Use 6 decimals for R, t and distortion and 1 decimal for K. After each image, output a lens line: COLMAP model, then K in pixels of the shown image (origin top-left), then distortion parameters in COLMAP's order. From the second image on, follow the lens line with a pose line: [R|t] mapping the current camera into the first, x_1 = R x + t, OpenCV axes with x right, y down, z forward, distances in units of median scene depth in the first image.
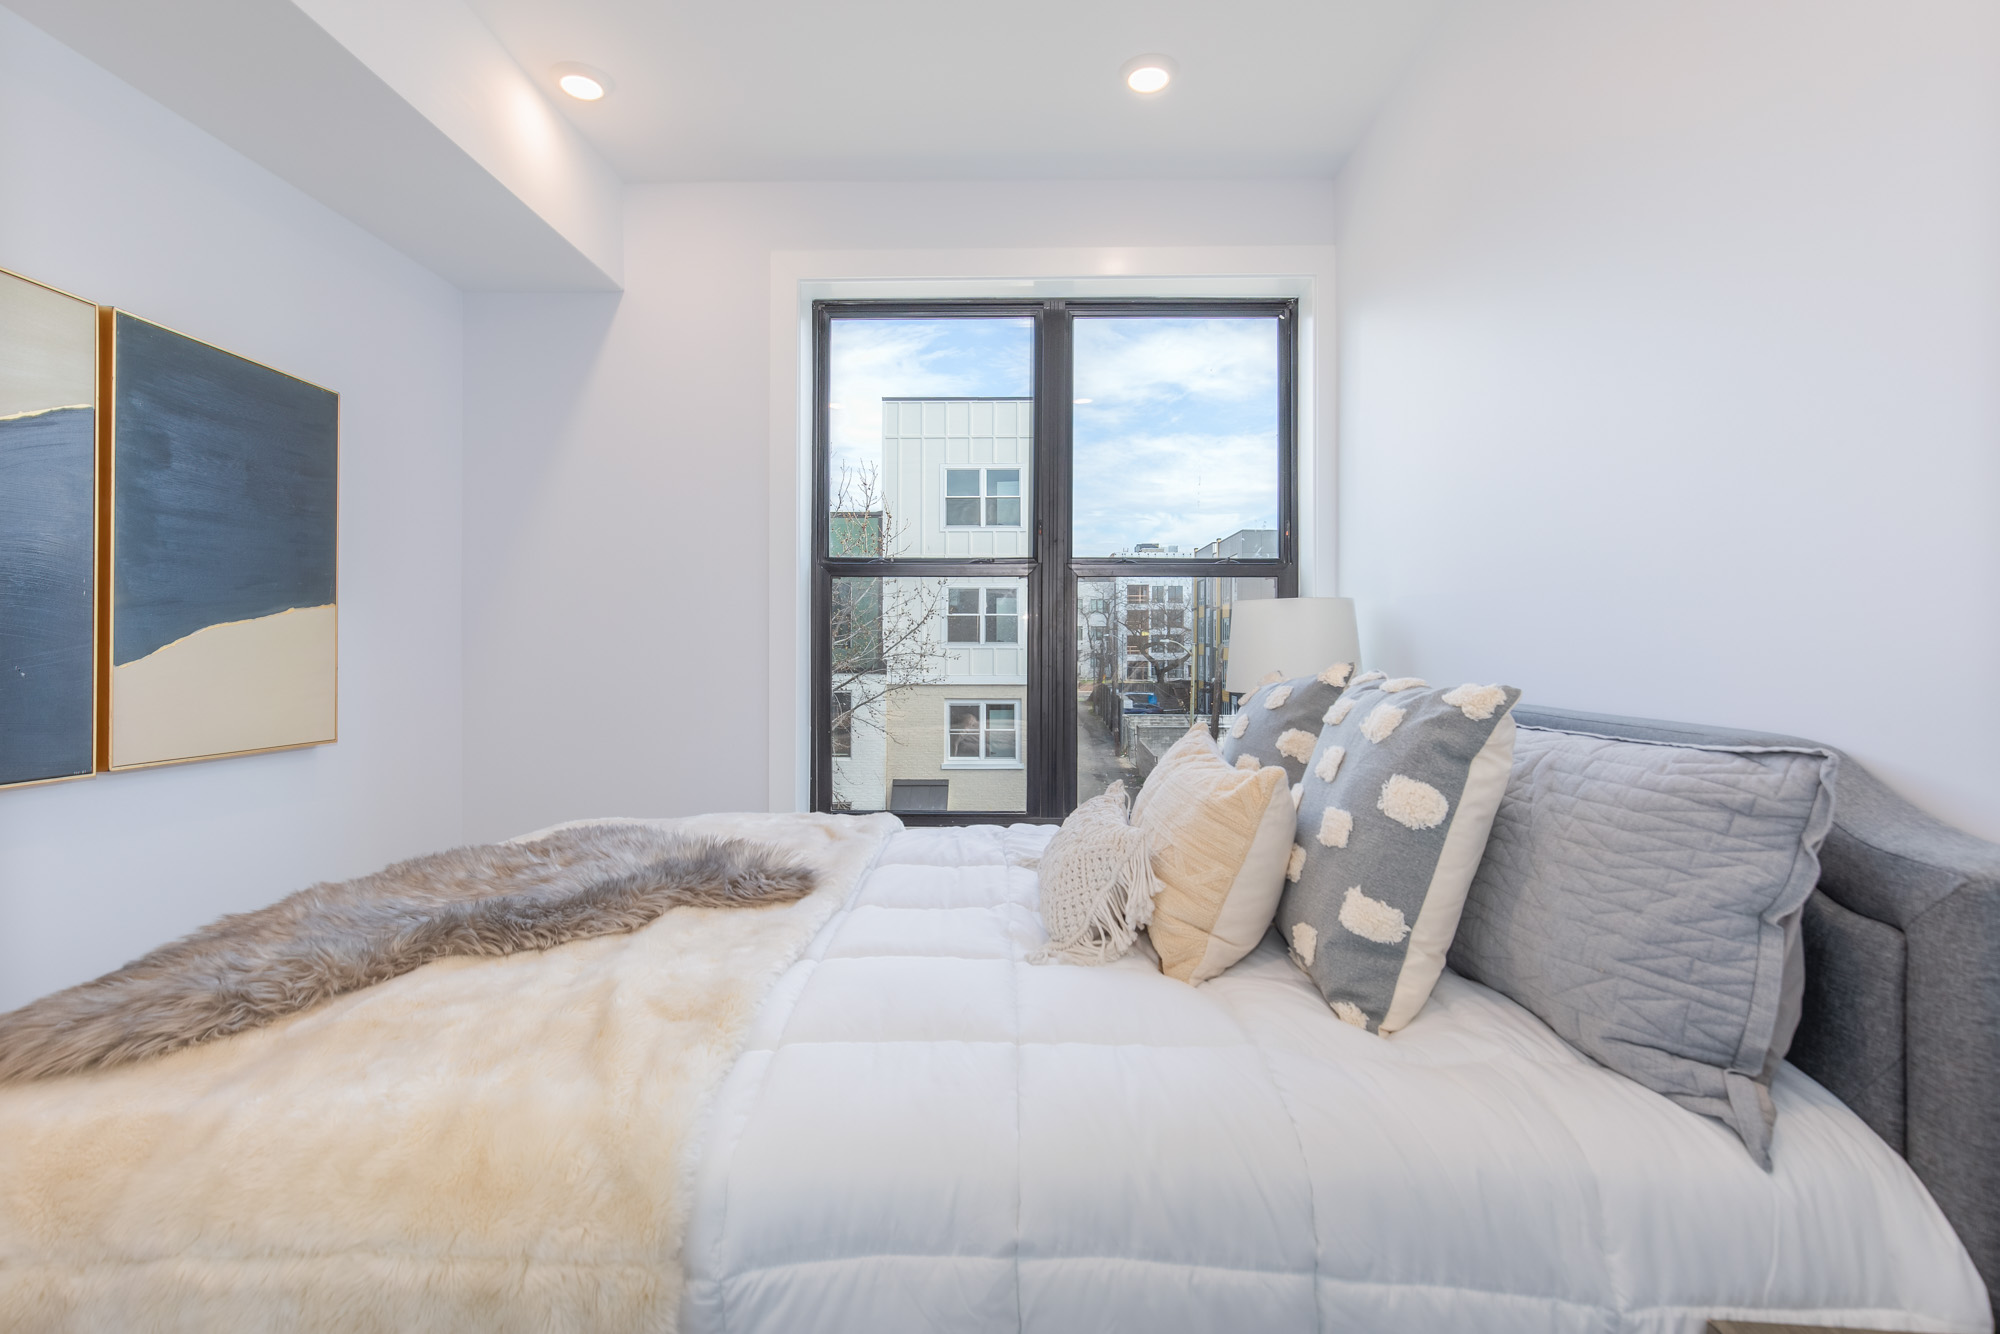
lens RADIAL K [[953.0, 0, 996.0], [0, 953.0, 655.6], [0, 0, 1]] dist [-0.004119, 0.008404]
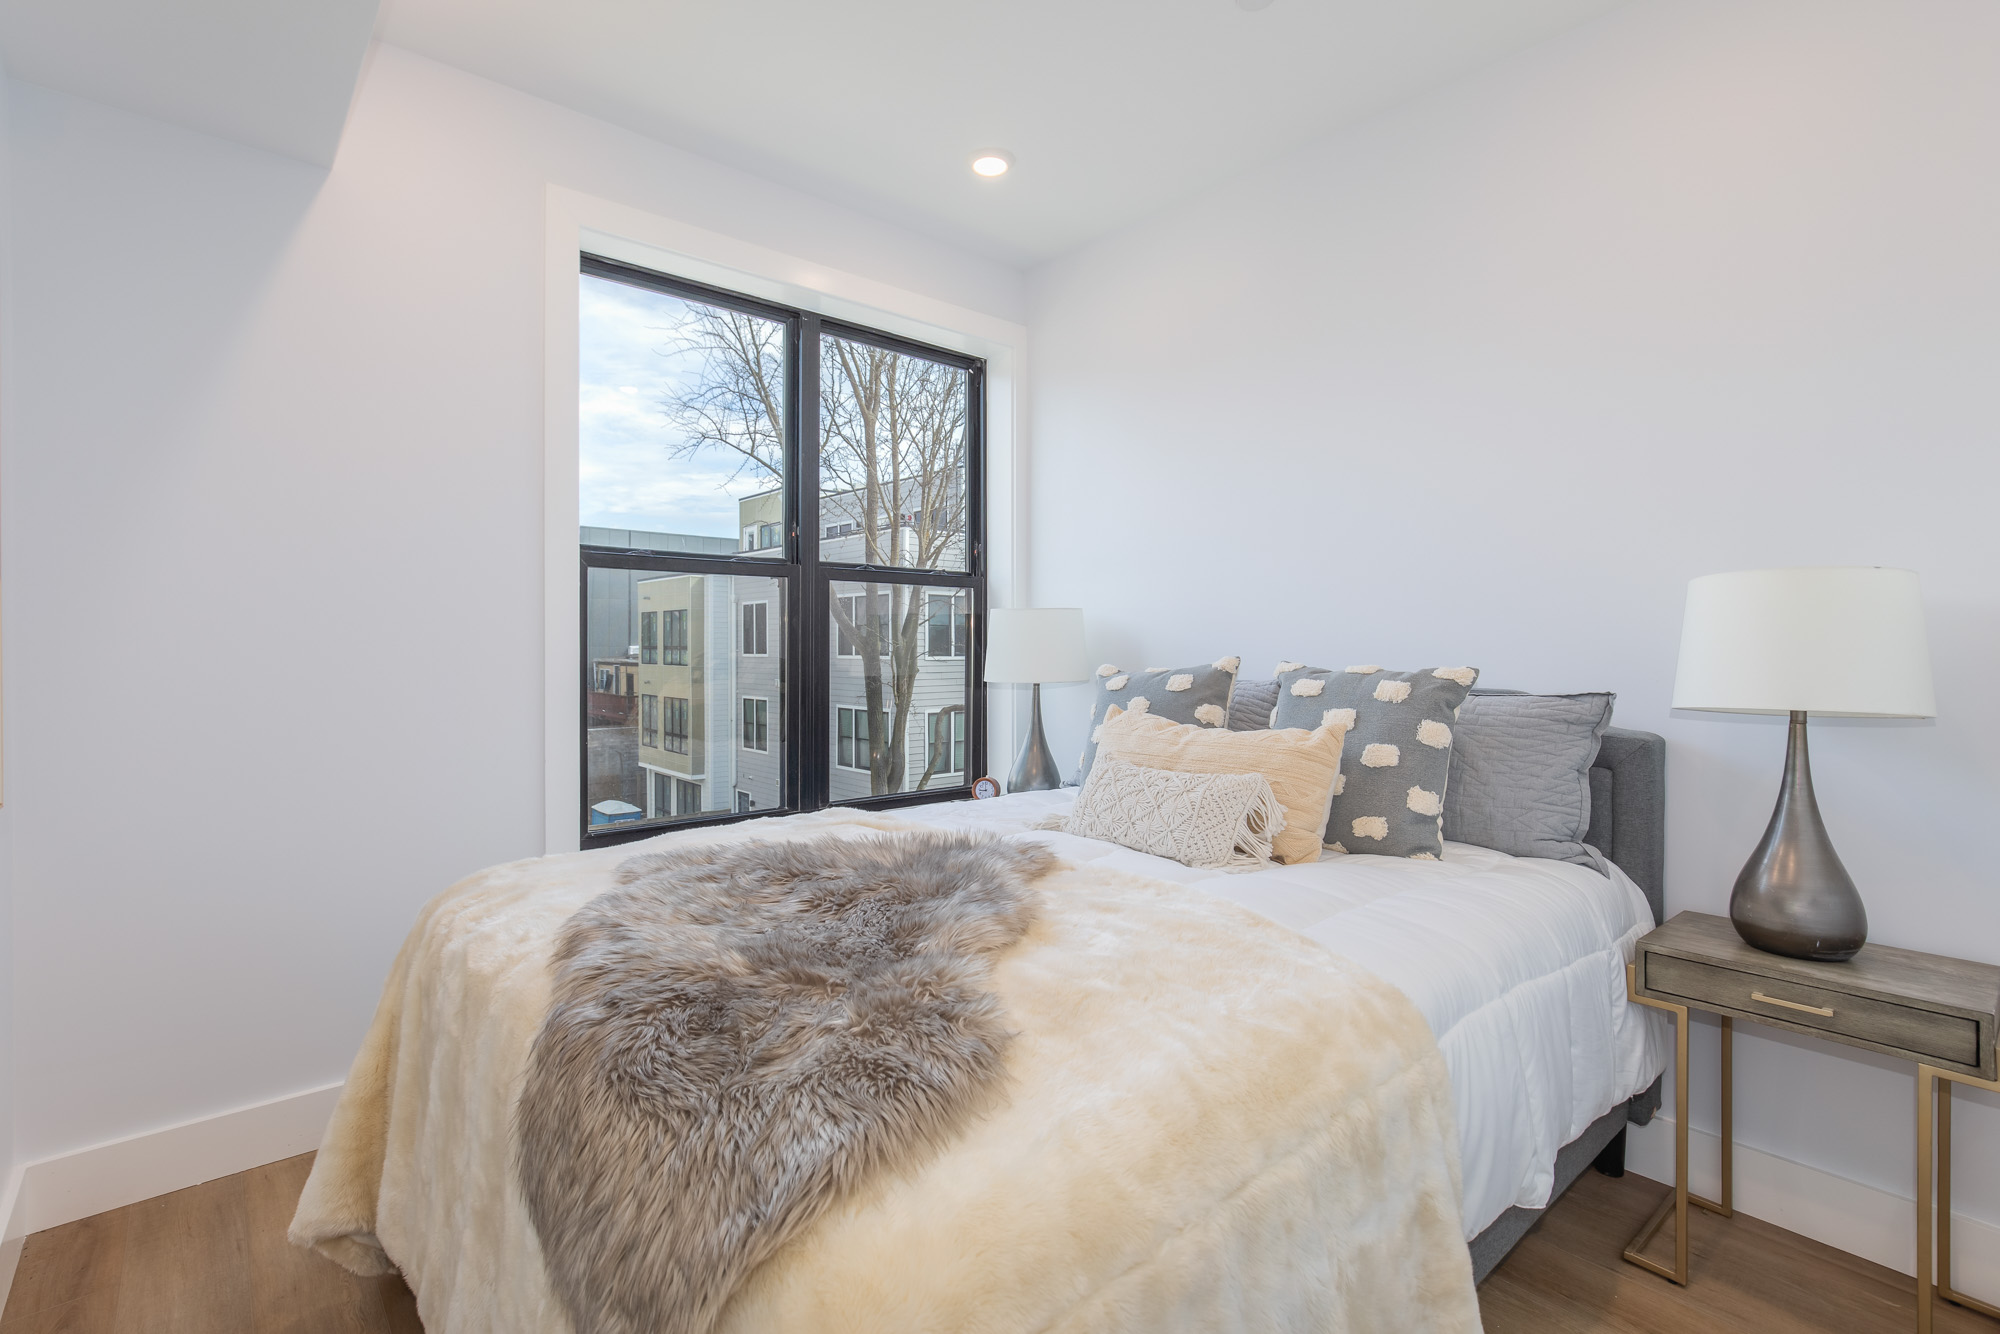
lens RADIAL K [[953.0, 0, 998.5], [0, 953.0, 661.9], [0, 0, 1]] dist [-0.004119, 0.008404]
pose [[0.726871, -0.009481, 0.686709, -1.341761], [0.005728, 0.999954, 0.007743, 0.001683], [-0.686750, -0.001695, 0.726891, 0.271623]]
